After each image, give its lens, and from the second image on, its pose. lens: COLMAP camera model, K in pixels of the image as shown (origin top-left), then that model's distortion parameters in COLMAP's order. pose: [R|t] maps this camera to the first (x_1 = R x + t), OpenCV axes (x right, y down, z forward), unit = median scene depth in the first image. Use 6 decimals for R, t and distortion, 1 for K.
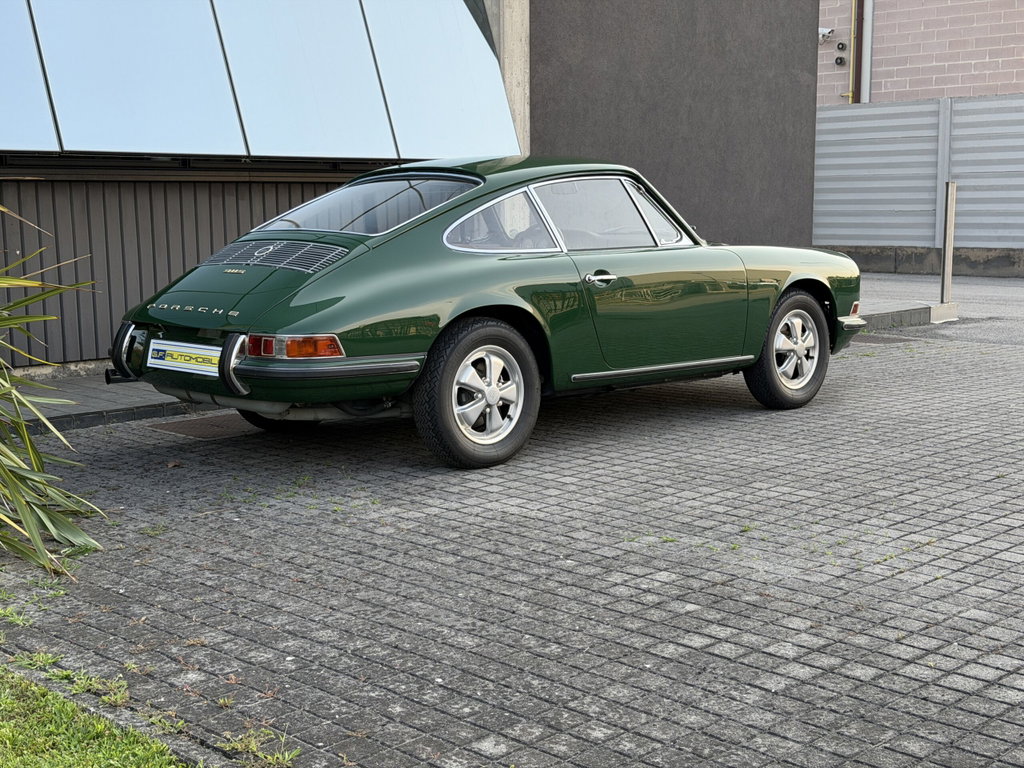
lens RADIAL K [[1439.5, 0, 516.4], [0, 1439.5, 385.1], [0, 0, 1]] dist [0.114790, 0.000000]
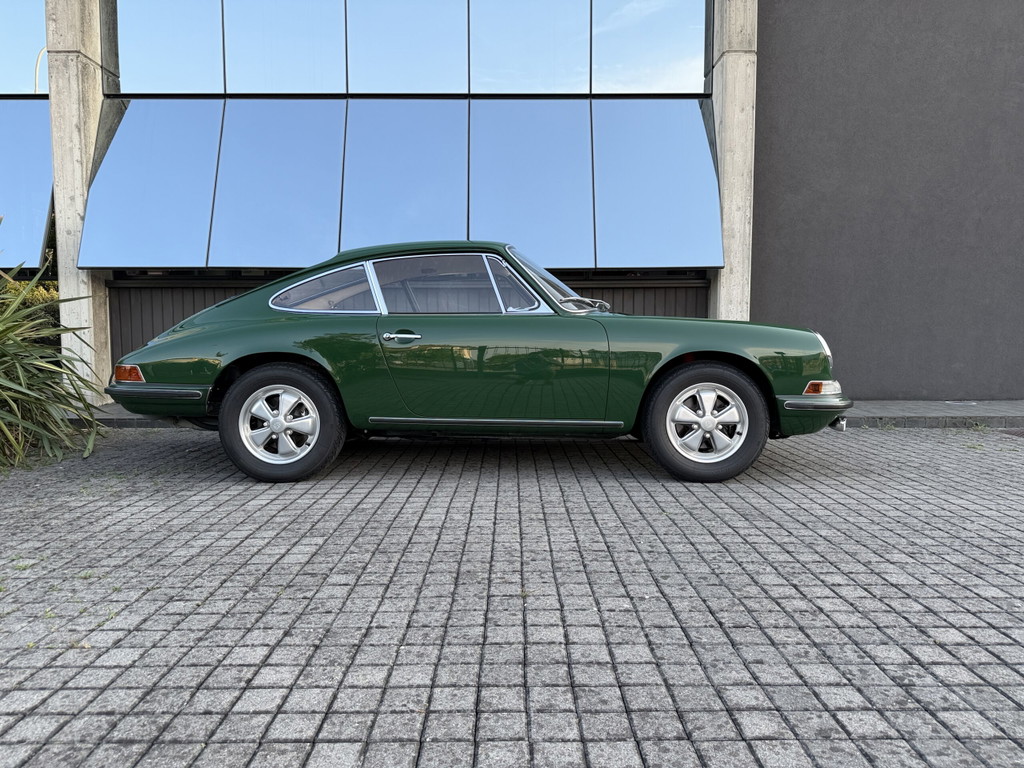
lens RADIAL K [[724.9, 0, 513.5], [0, 724.9, 380.7], [0, 0, 1]] dist [0.066785, -0.088040]
pose [[0.697677, 0.054731, -0.714319, 0.576203], [-0.097911, 0.995006, -0.019392, -0.038949], [0.709690, 0.083469, 0.699552, 0.705225]]
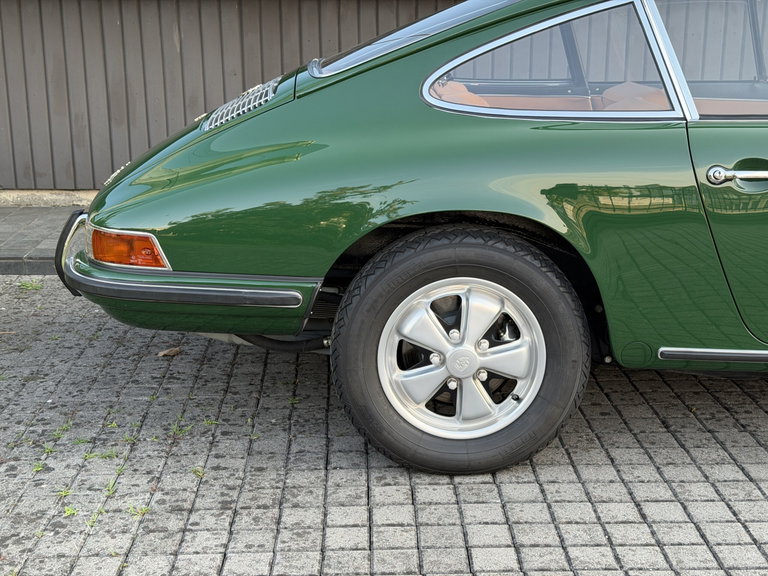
lens RADIAL K [[1079.6, 0, 381.7], [0, 1079.6, 283.7], [0, 0, 1]] dist [0.114790, 0.000000]
pose [[0.719158, 0.179004, -0.671393, 0.250730], [-0.098439, 0.982748, 0.156575, -0.090501], [0.687838, -0.046511, 0.724373, 0.664497]]
